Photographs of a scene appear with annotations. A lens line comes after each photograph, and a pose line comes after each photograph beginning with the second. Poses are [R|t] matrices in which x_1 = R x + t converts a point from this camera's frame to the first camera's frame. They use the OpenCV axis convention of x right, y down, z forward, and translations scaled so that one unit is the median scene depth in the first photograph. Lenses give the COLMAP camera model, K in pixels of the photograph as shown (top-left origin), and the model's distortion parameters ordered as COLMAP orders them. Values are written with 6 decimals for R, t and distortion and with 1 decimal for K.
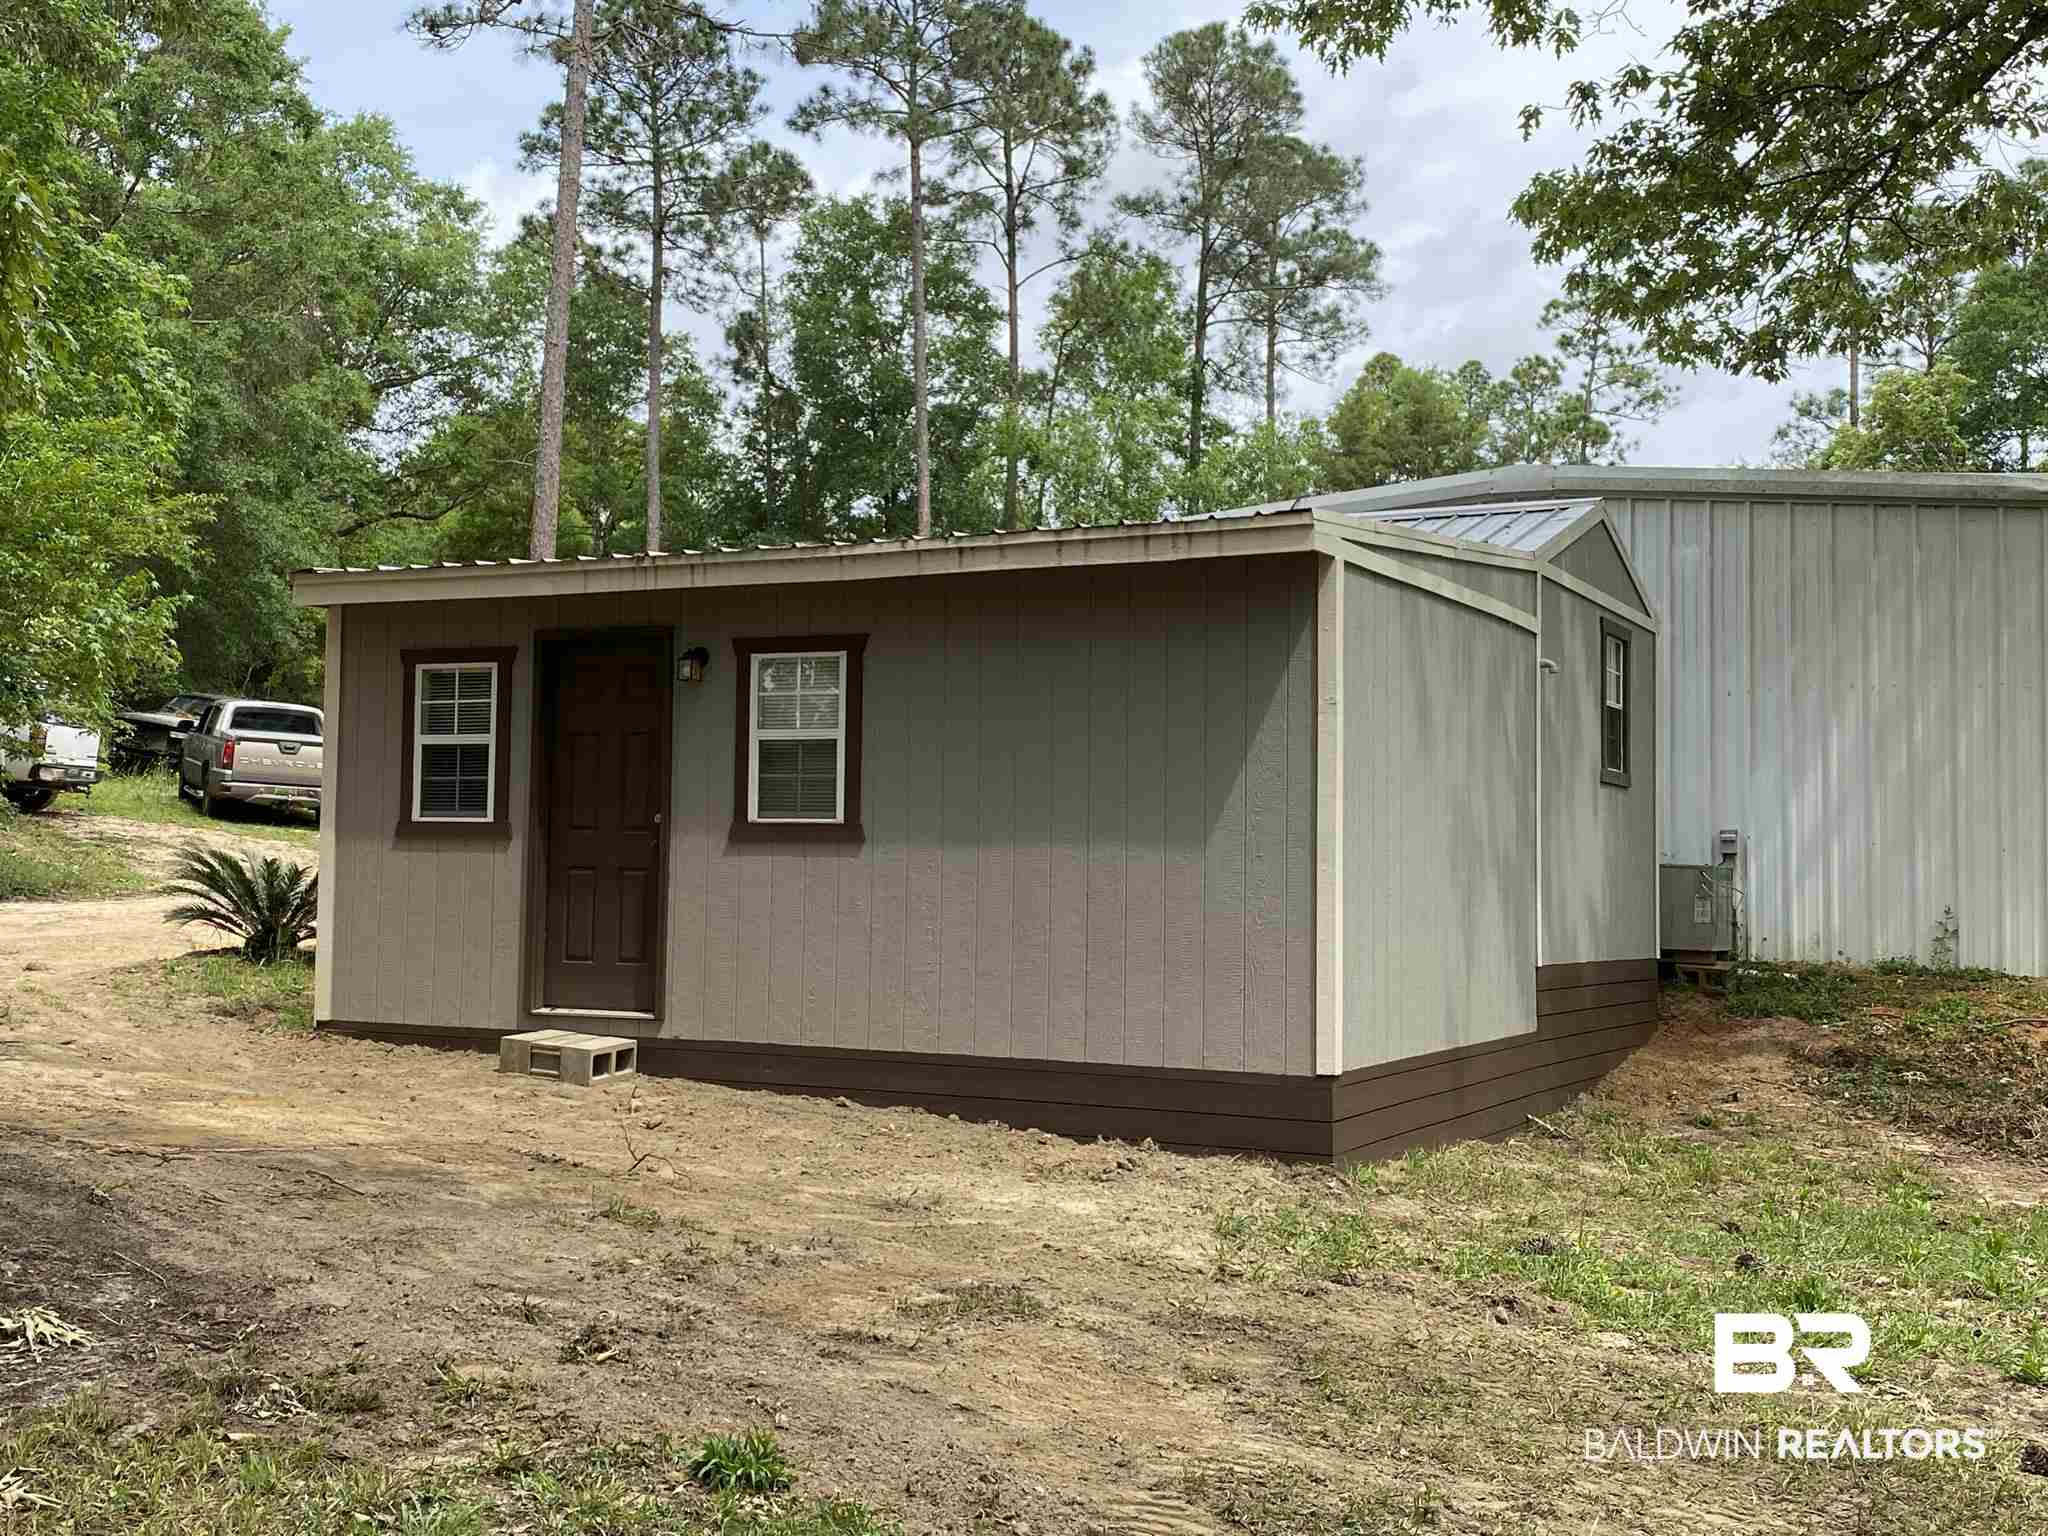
lens RADIAL K [[2240.6, 0, 1024.0], [0, 2240.6, 768.0], [0, 0, 1]] dist [0.140179, 0.002985]
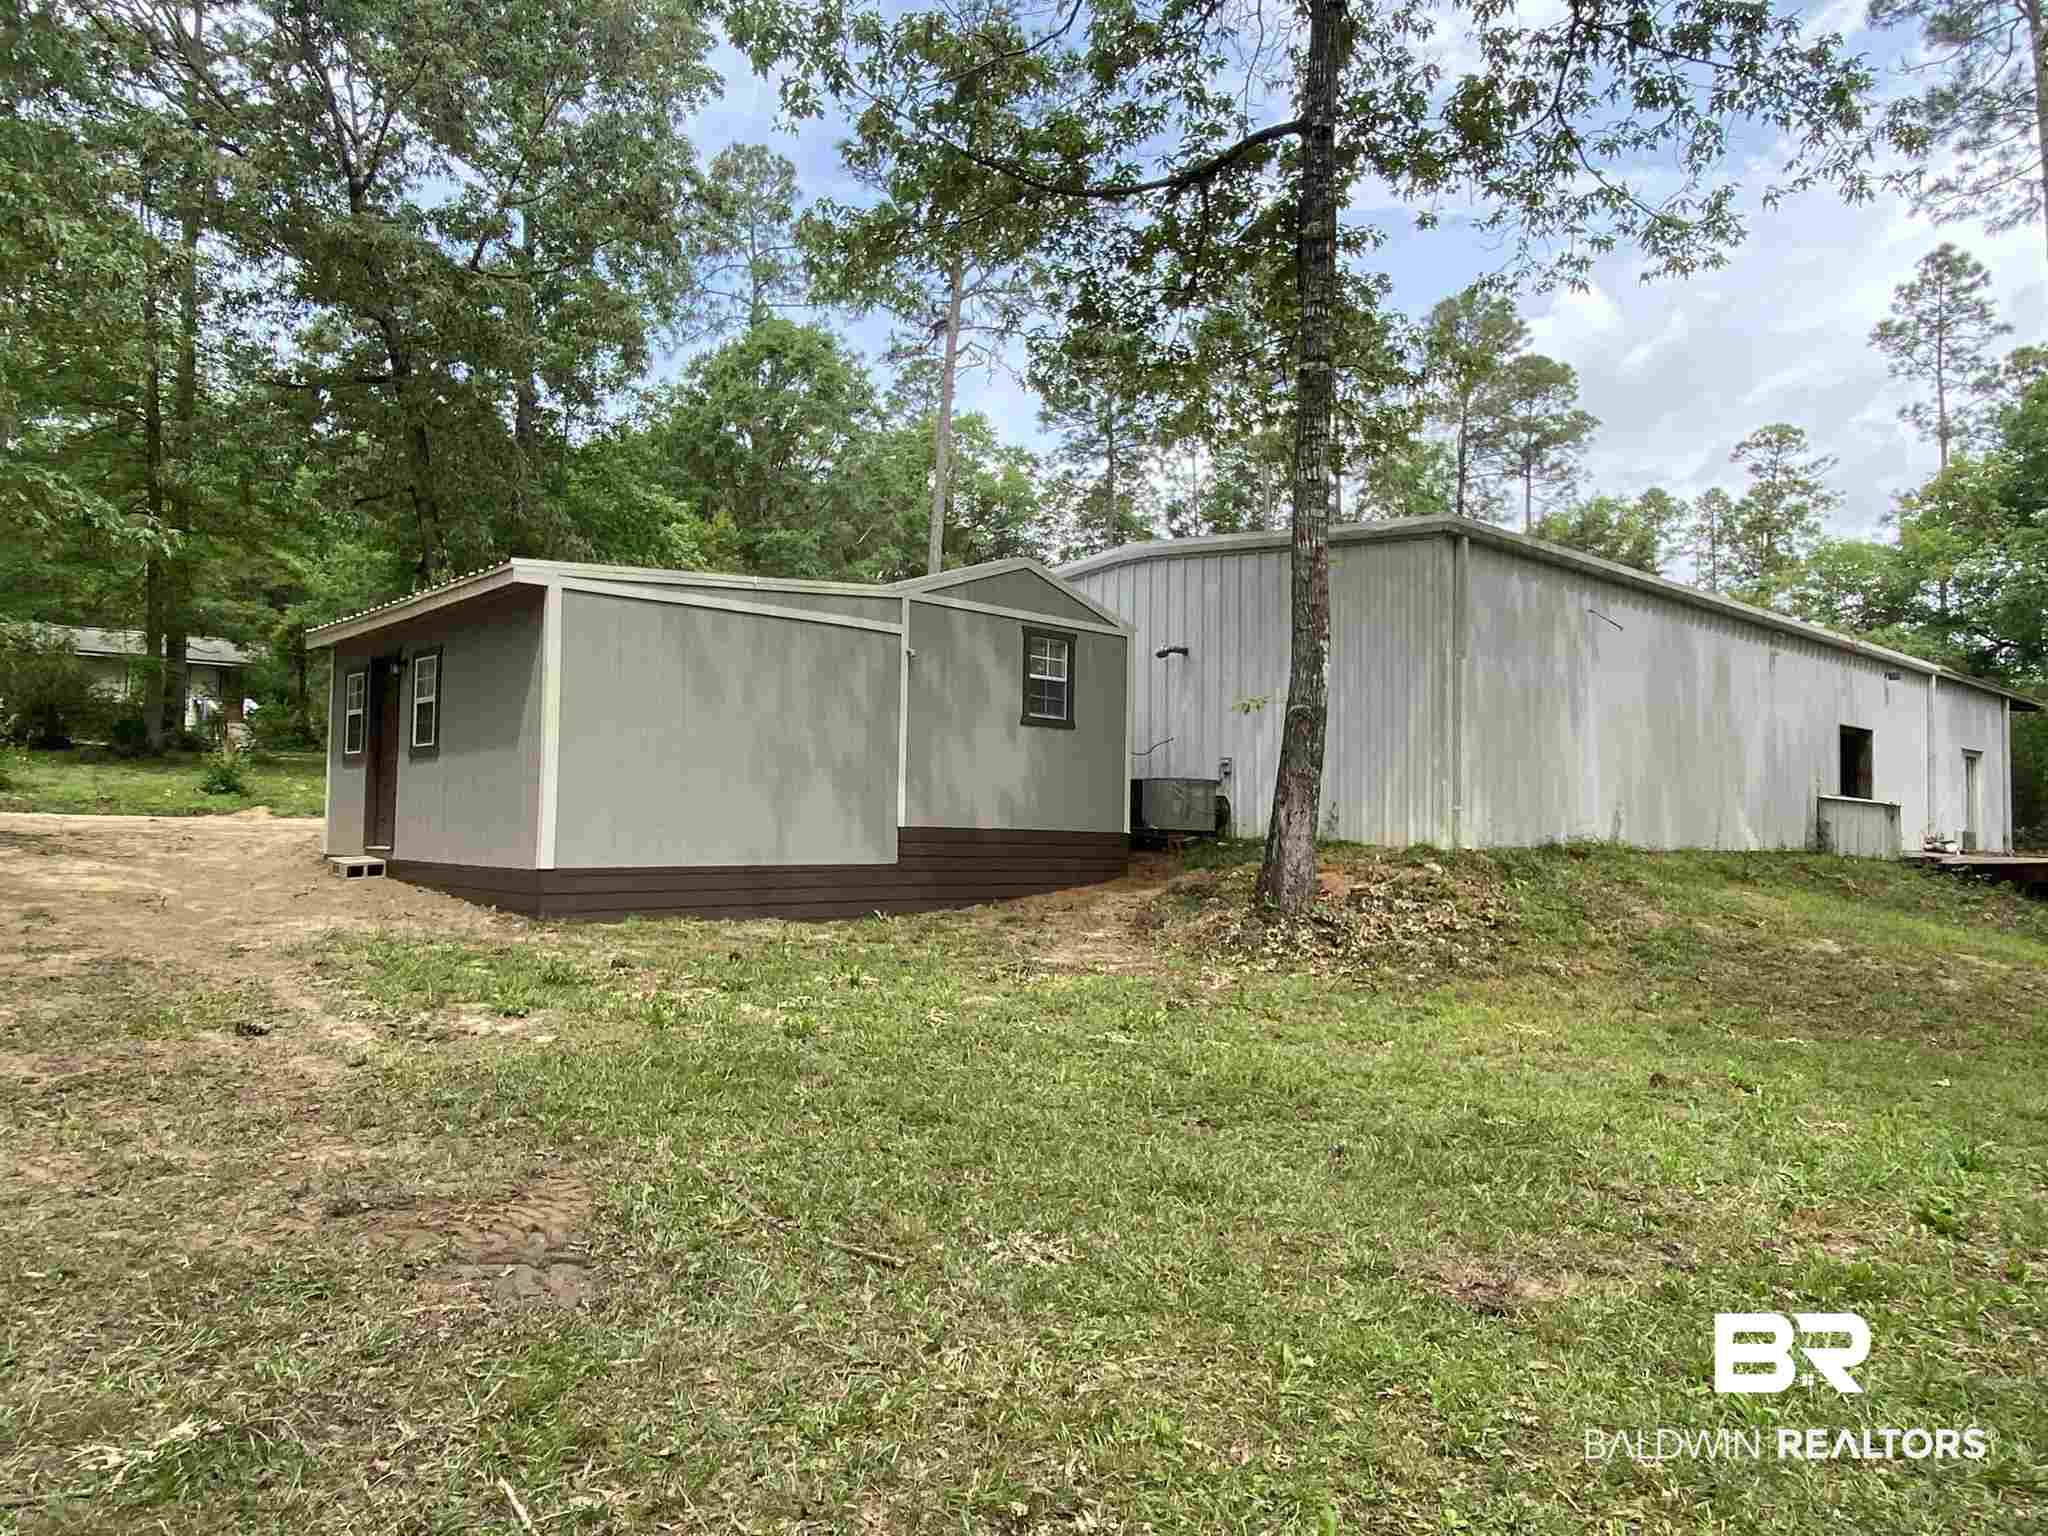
lens RADIAL K [[1327.2, 0, 1024.0], [0, 1327.2, 768.0], [0, 0, 1]] dist [0.036615, -0.000181]
pose [[0.944493, -0.022748, -0.327743, 0.579869], [0.021290, 0.999741, -0.008038, 0.047831], [0.327841, 0.000614, 0.944733, 0.064621]]
